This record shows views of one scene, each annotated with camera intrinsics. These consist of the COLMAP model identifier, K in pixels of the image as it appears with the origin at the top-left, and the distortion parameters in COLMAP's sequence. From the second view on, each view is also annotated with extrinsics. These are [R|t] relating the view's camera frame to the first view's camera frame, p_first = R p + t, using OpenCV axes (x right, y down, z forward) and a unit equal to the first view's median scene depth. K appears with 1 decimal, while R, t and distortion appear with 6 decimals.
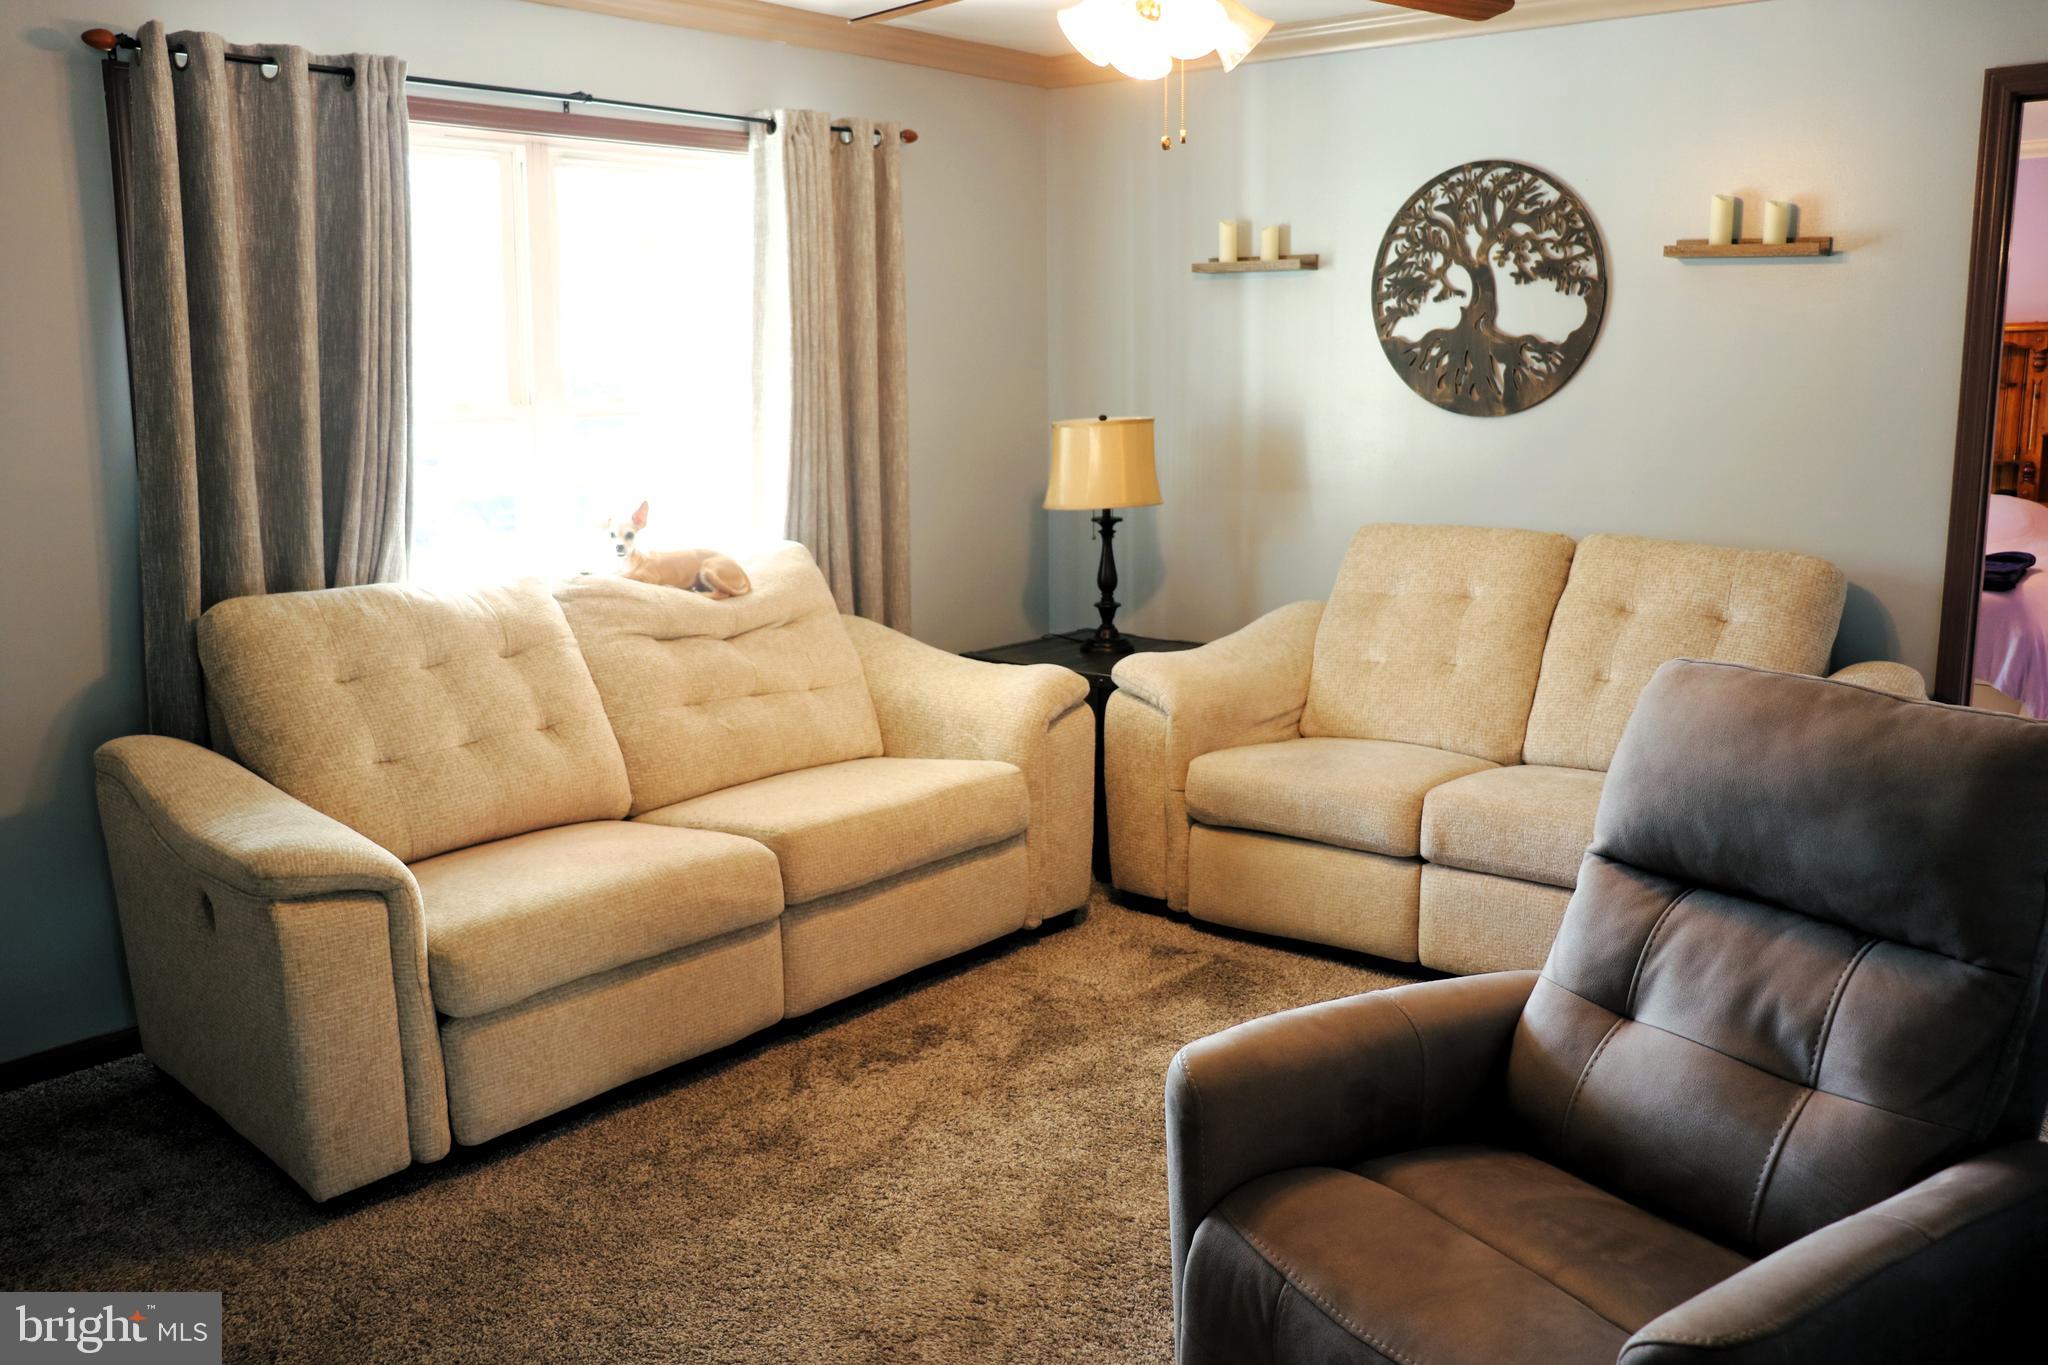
lens RADIAL K [[1748.7, 0, 1024.0], [0, 1748.7, 682.5], [0, 0, 1]] dist [-0.169037, 0.001121]
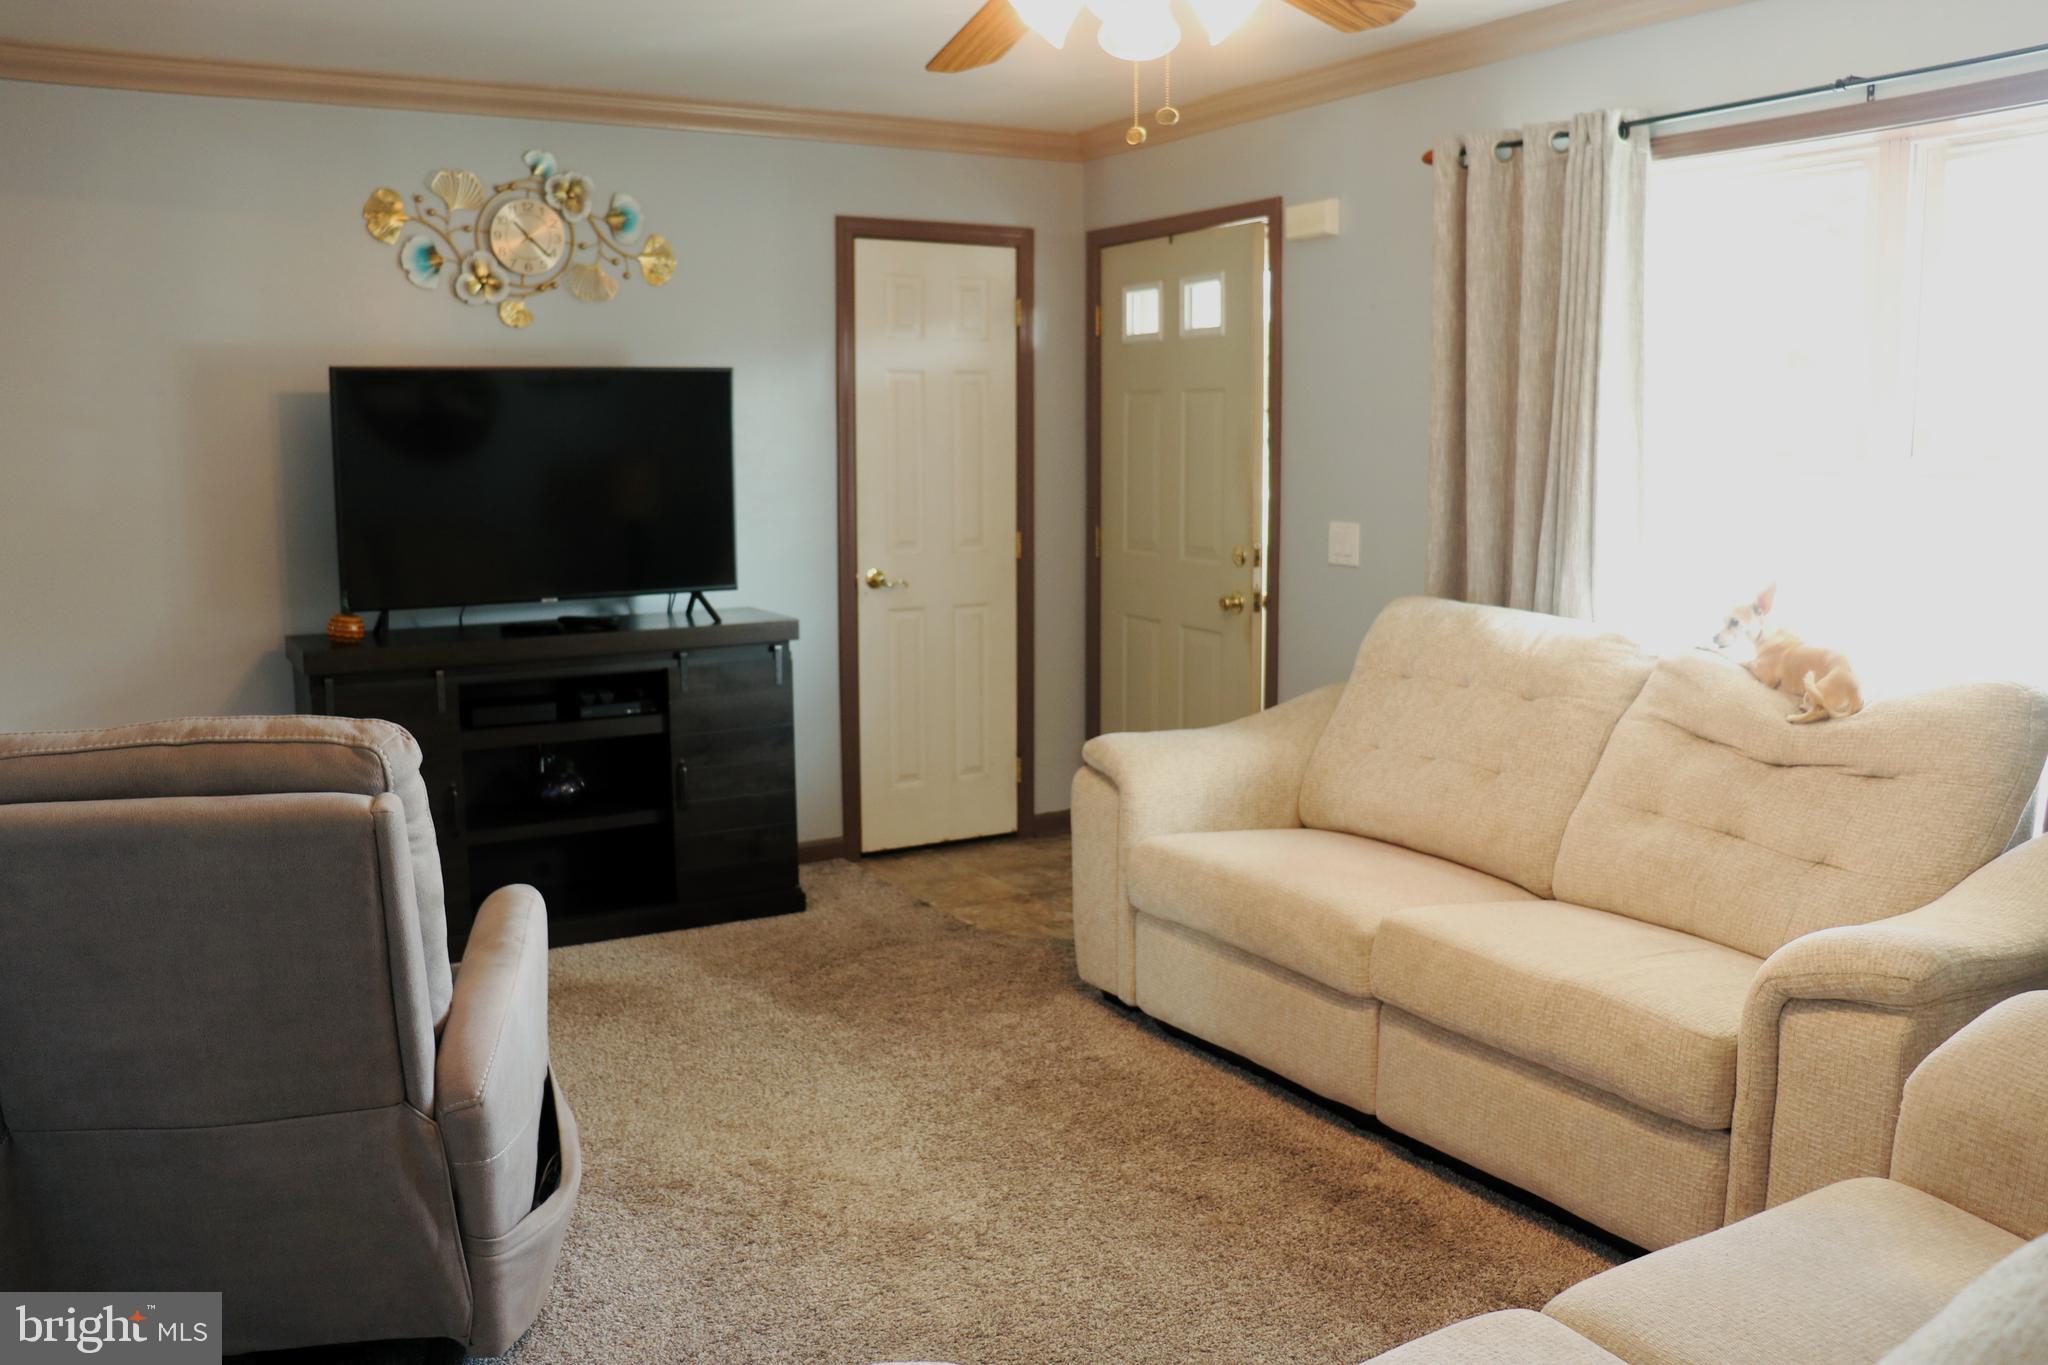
lens RADIAL K [[1670.4, 0, 1016.4], [0, 1670.4, 648.9], [0, 0, 1]] dist [-0.008330, 0.002526]
pose [[-0.317056, 0.129196, -0.939566, 0.692476], [-0.168832, 0.967166, 0.189964, -0.175750], [0.933258, 0.218858, -0.284833, 0.965955]]
